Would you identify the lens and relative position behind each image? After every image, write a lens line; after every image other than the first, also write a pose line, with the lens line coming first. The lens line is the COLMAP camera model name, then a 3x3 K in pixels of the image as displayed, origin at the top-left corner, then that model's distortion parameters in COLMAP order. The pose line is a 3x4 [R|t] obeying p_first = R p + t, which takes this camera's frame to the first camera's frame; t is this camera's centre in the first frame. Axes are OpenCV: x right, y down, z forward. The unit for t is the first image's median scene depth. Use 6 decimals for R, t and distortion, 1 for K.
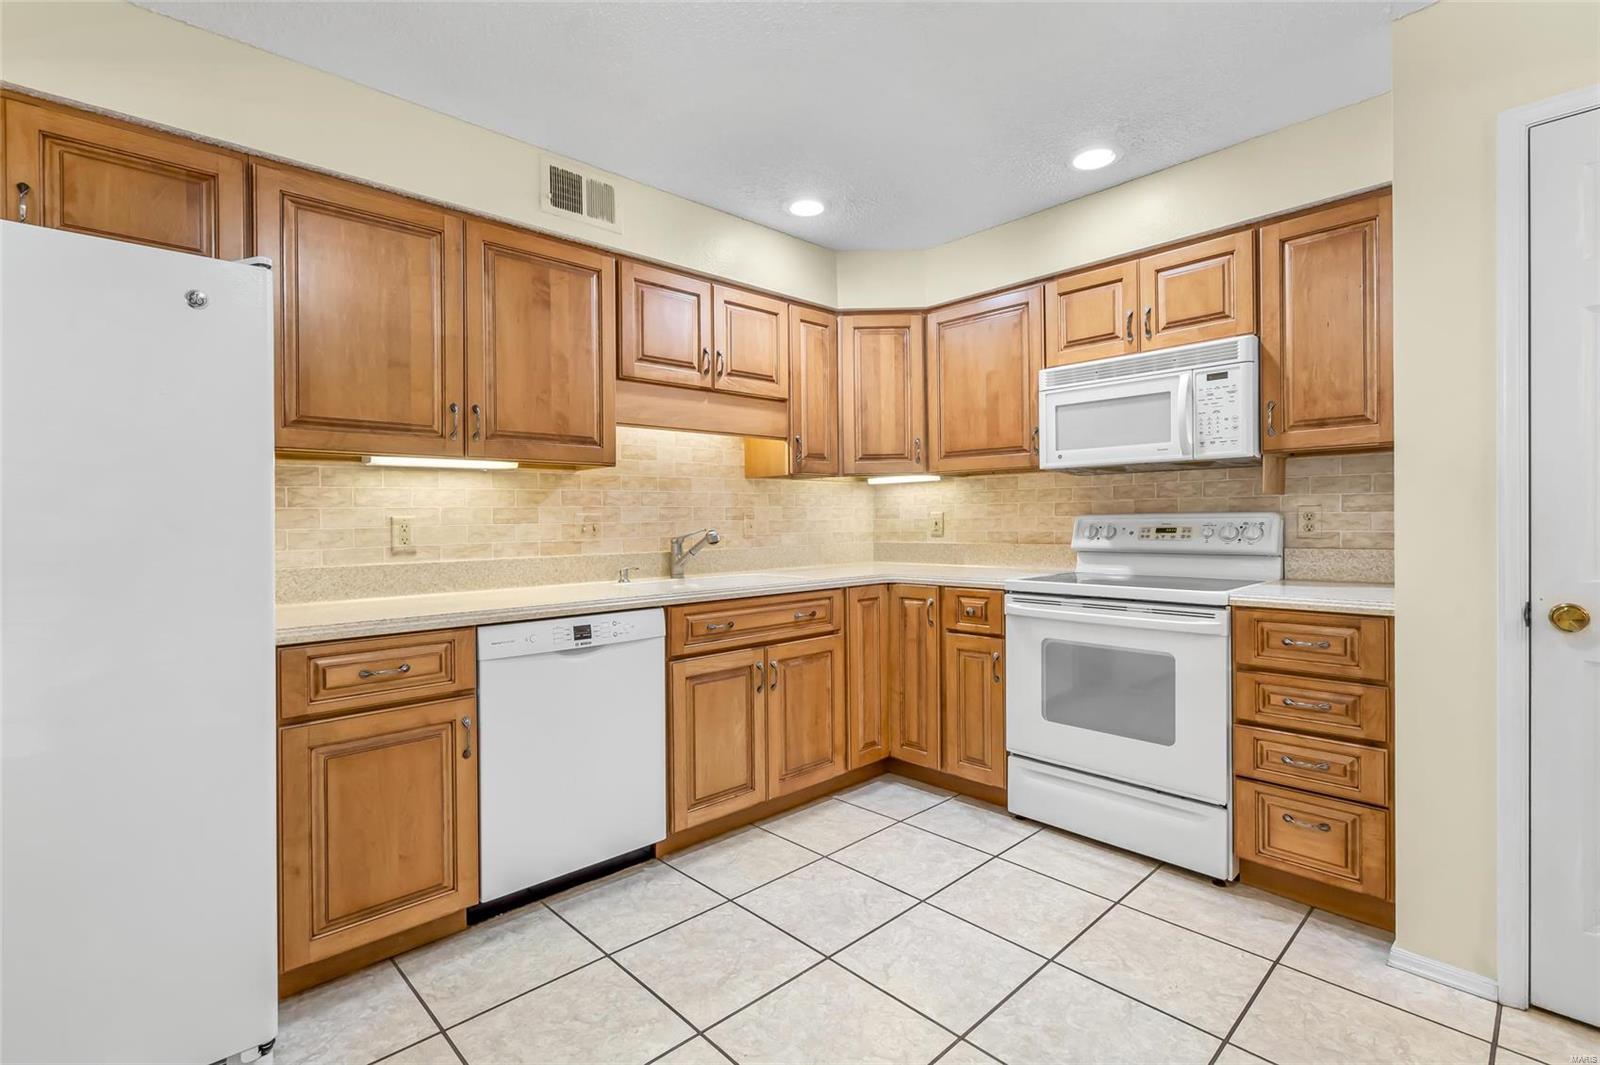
lens RADIAL K [[731.9, 0, 798.2], [0, 731.9, 533.2], [0, 0, 1]] dist [0.002773, 0.000808]
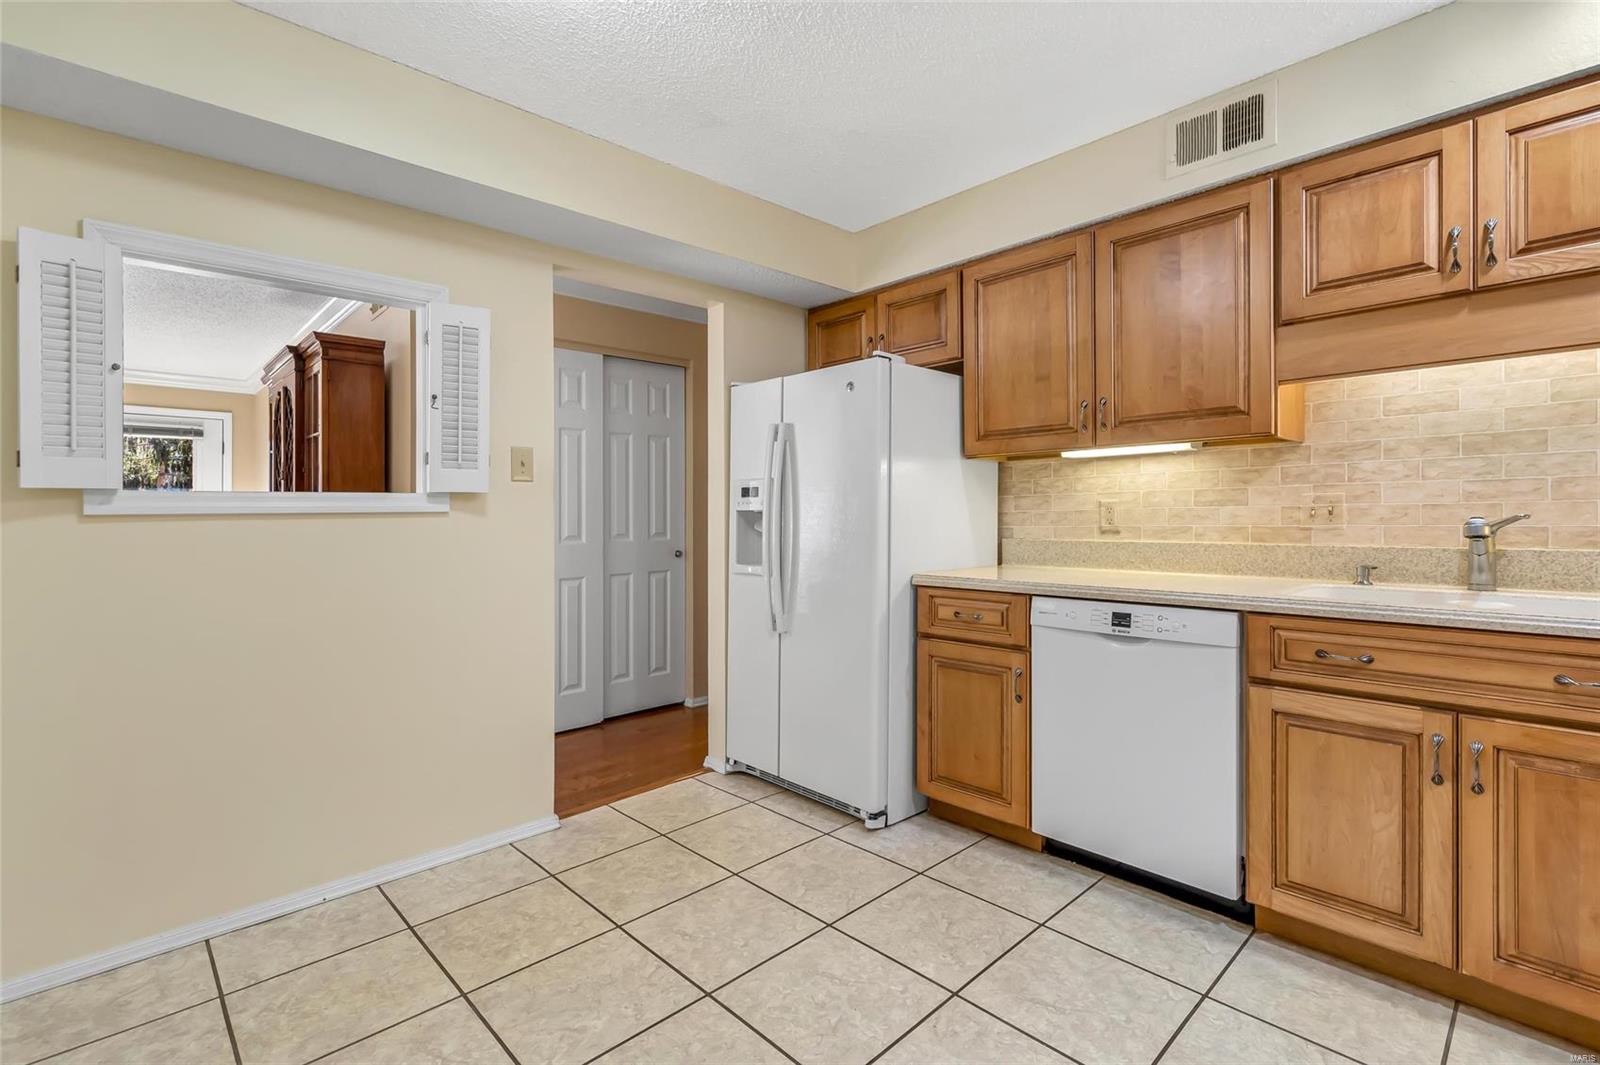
lens RADIAL K [[731.9, 0, 798.3], [0, 731.9, 515.3], [0, 0, 1]] dist [0.002773, 0.000808]
pose [[0.010944, 0.016063, -0.999811, 0.602717], [-0.004838, 0.999860, 0.016010, -0.015052], [0.999928, 0.004662, 0.011020, 0.504526]]
